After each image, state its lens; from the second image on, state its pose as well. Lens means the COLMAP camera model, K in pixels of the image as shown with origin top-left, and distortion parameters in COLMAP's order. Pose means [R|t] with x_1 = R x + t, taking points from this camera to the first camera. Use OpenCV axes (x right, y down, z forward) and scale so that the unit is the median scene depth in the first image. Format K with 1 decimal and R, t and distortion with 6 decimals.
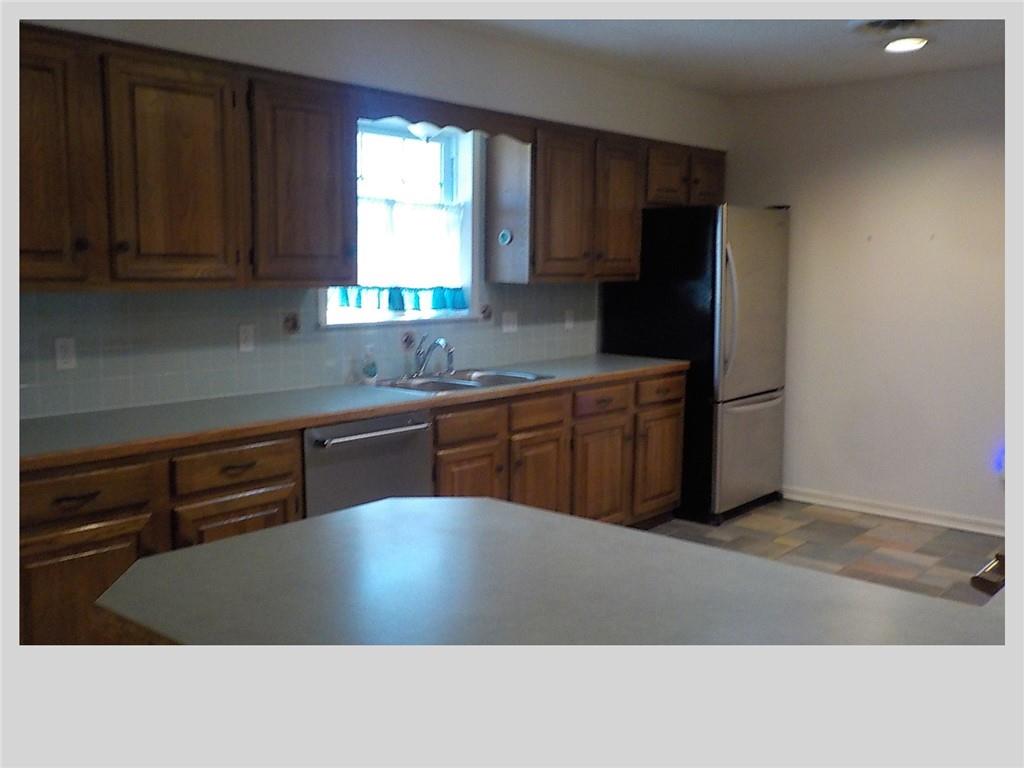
lens RADIAL K [[964.0, 0, 506.7], [0, 964.0, 392.5], [0, 0, 1]] dist [0.033907, -0.002919]
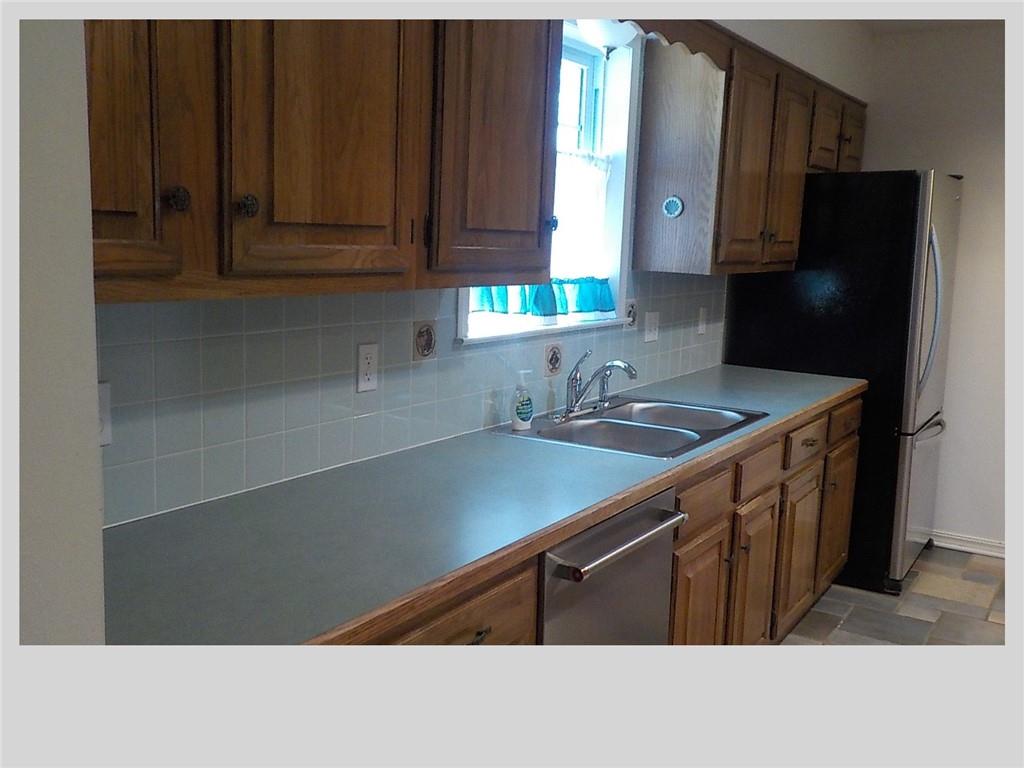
lens RADIAL K [[964.0, 0, 506.7], [0, 964.0, 392.5], [0, 0, 1]] dist [0.033907, -0.002919]
pose [[0.989884, 0.000131, 0.141880, -0.239279], [-0.004197, 0.999589, 0.028363, -0.051580], [-0.141818, -0.028671, 0.989477, 0.358197]]
